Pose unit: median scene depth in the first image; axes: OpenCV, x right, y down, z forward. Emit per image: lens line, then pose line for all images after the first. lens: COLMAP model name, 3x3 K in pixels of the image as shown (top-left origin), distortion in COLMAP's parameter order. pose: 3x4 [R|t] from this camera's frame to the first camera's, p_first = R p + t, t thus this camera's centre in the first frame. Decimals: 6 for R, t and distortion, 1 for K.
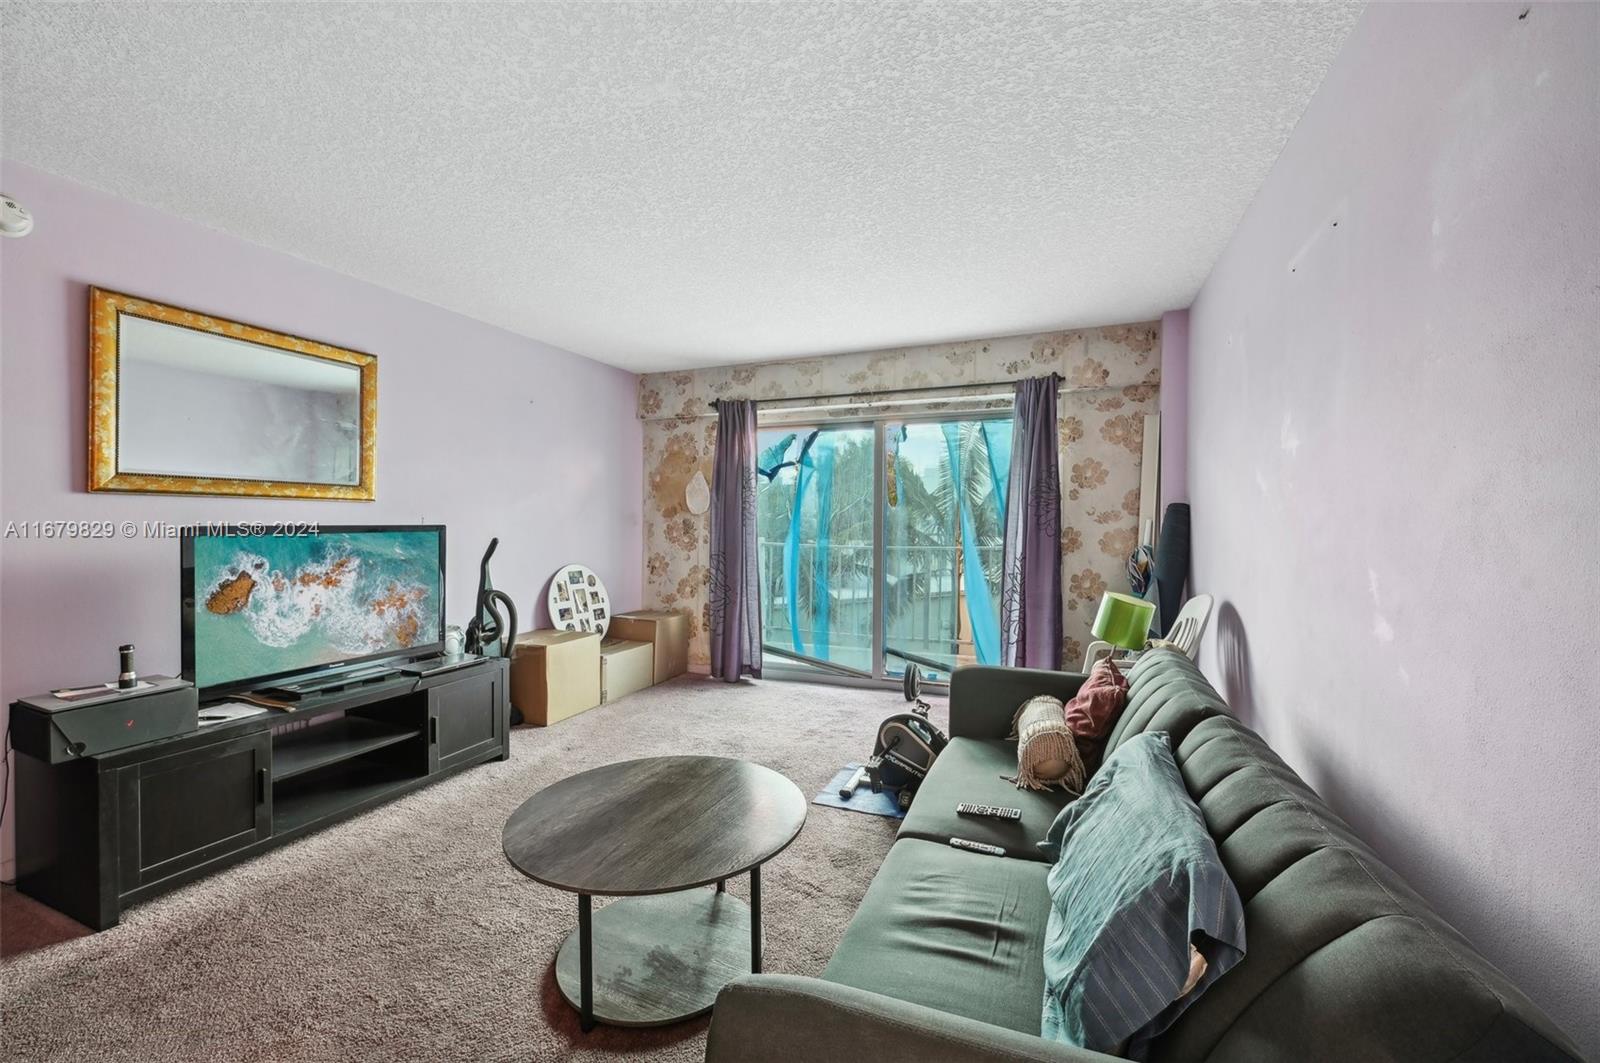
lens RADIAL K [[649.7, 0, 808.7], [0, 649.7, 525.5], [0, 0, 1]] dist [-0.006666, -0.000709]
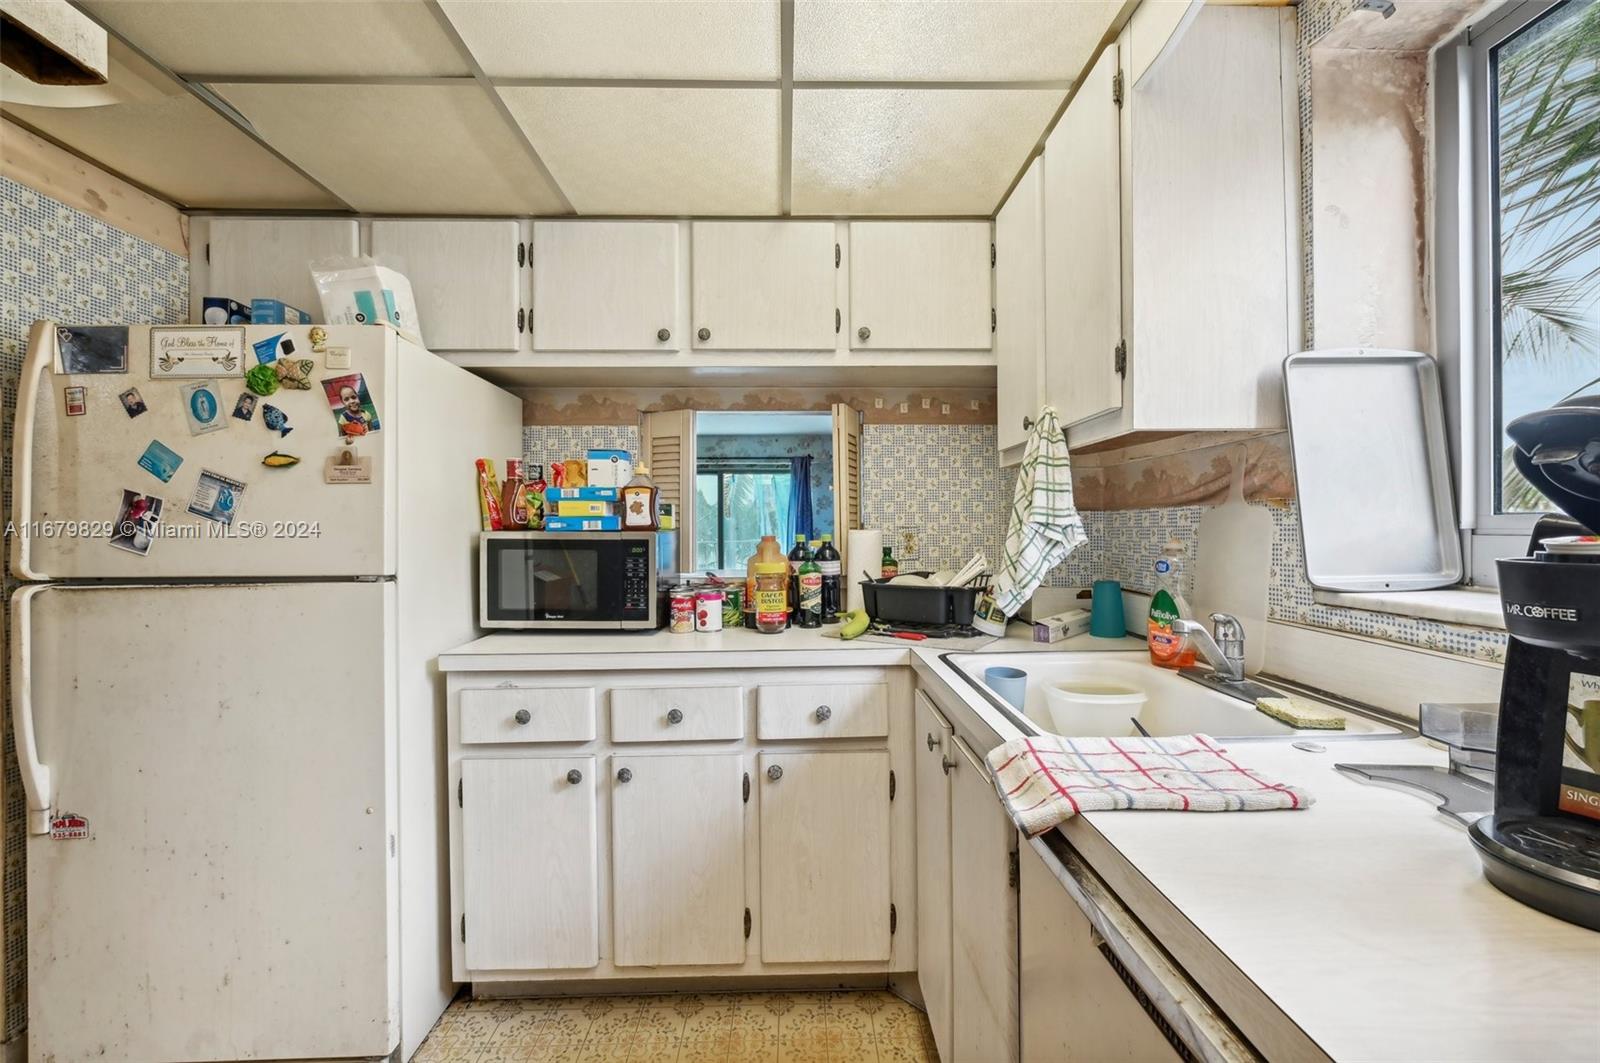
lens RADIAL K [[649.7, 0, 807.1], [0, 649.7, 523.9], [0, 0, 1]] dist [-0.006666, -0.000709]
pose [[0.913290, -0.007597, 0.407238, -0.492115], [0.010987, 0.999922, -0.005986, 0.001992], [-0.407161, 0.009942, 0.913302, -0.929504]]
